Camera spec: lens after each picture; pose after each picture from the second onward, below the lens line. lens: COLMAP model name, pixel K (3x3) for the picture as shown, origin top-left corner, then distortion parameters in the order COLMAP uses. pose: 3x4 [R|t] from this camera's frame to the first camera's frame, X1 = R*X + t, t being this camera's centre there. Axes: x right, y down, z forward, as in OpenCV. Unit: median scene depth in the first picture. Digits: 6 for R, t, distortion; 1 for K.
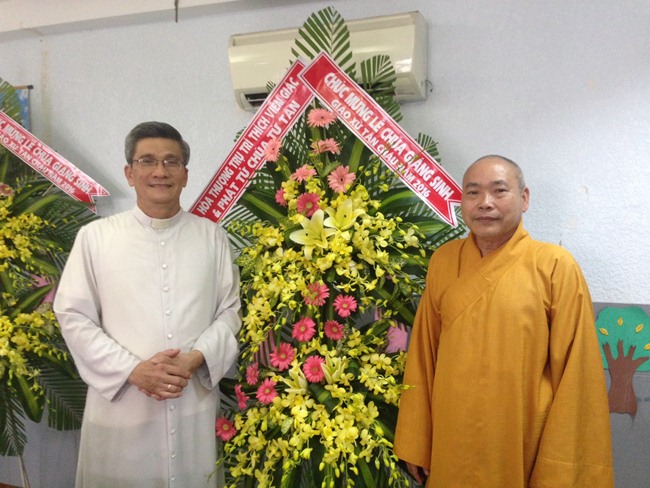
lens RADIAL K [[604.3, 0, 325.0], [0, 604.3, 244.0], [0, 0, 1]] dist [0.118021, -0.231555]
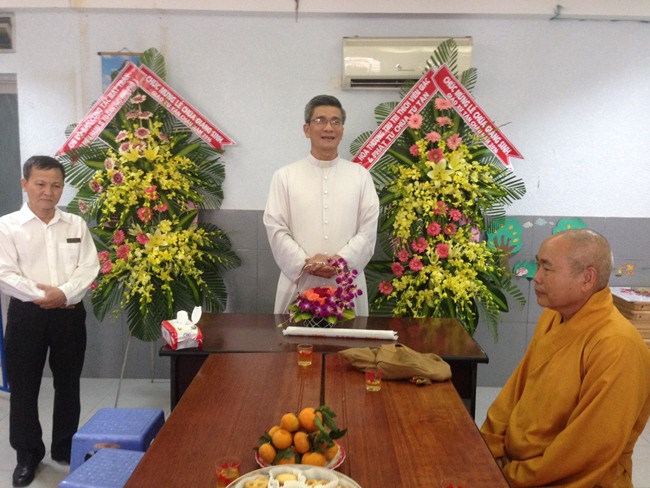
lens RADIAL K [[604.3, 0, 325.0], [0, 604.3, 244.0], [0, 0, 1]] dist [0.118021, -0.231555]
pose [[0.948505, -0.018001, 0.316251, -0.854044], [-0.006479, 0.997073, 0.076183, 0.053337], [-0.316696, -0.074309, 0.945612, -0.523453]]
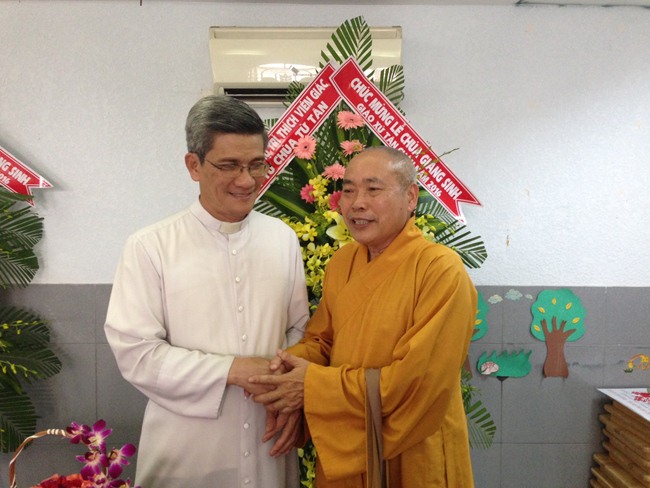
lens RADIAL K [[604.3, 0, 325.0], [0, 604.3, 244.0], [0, 0, 1]] dist [0.118021, -0.231555]
pose [[0.937686, -0.009527, 0.347352, -0.414357], [0.007518, 0.999946, 0.007131, 0.000527], [-0.347402, -0.004075, 0.937708, 0.021862]]
